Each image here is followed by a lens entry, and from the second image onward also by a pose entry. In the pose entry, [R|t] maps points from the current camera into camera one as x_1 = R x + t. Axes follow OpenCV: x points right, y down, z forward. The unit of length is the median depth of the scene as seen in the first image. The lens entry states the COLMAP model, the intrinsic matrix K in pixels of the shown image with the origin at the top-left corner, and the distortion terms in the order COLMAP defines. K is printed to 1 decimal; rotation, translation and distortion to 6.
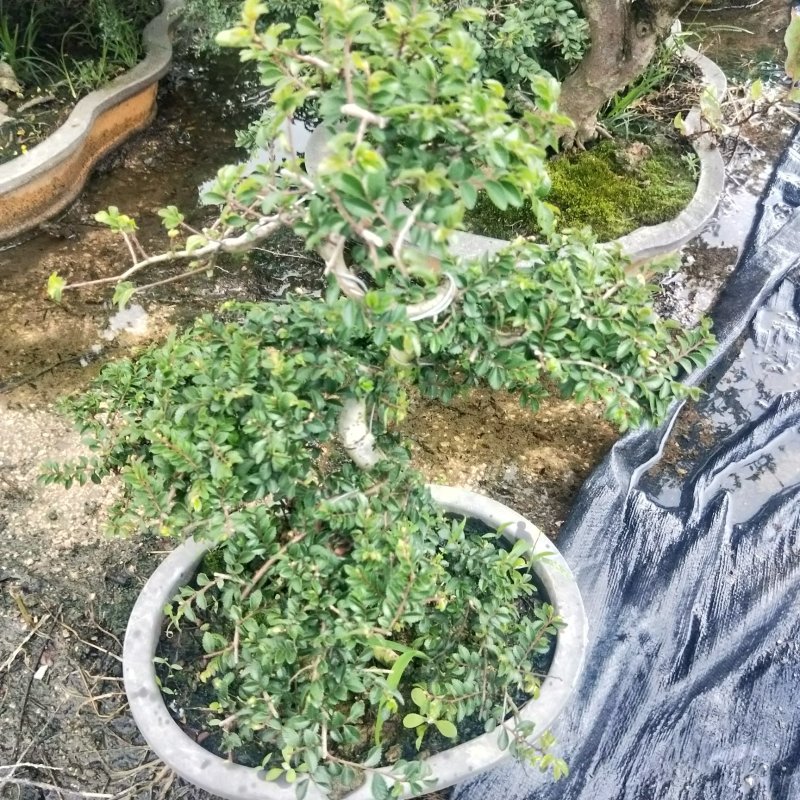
lens RADIAL K [[875.4, 0, 400.0], [0, 875.4, 400.0], [0, 0, 1]] dist [0.053909, -0.187031]
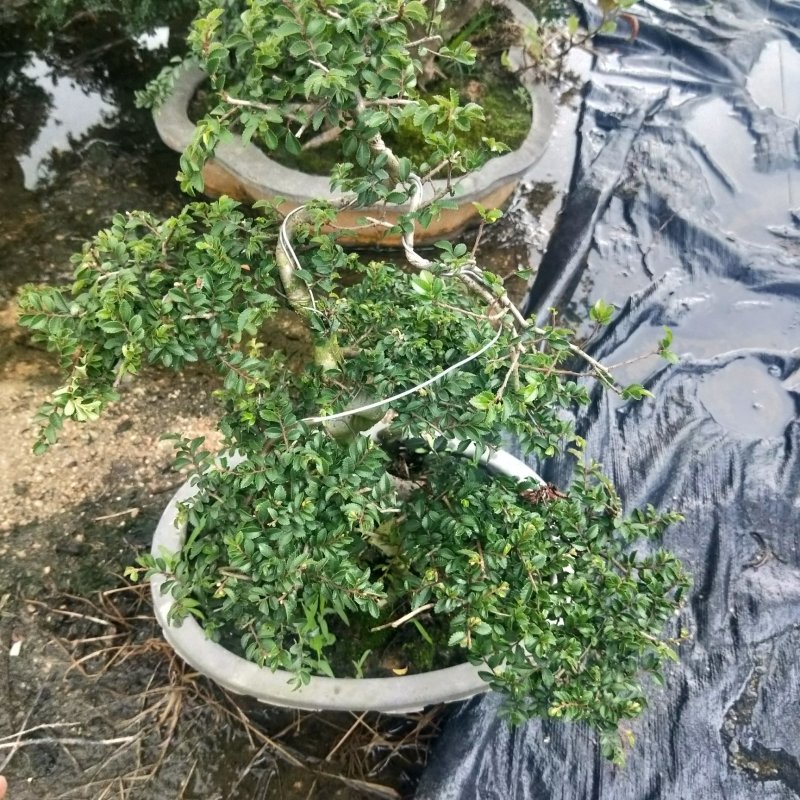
lens RADIAL K [[875.4, 0, 400.0], [0, 875.4, 400.0], [0, 0, 1]] dist [0.053909, -0.187031]
pose [[0.968096, -0.146742, 0.203119, -0.120830], [0.138758, 0.988902, 0.053087, 0.030510], [-0.208655, -0.023209, 0.977714, -0.053968]]
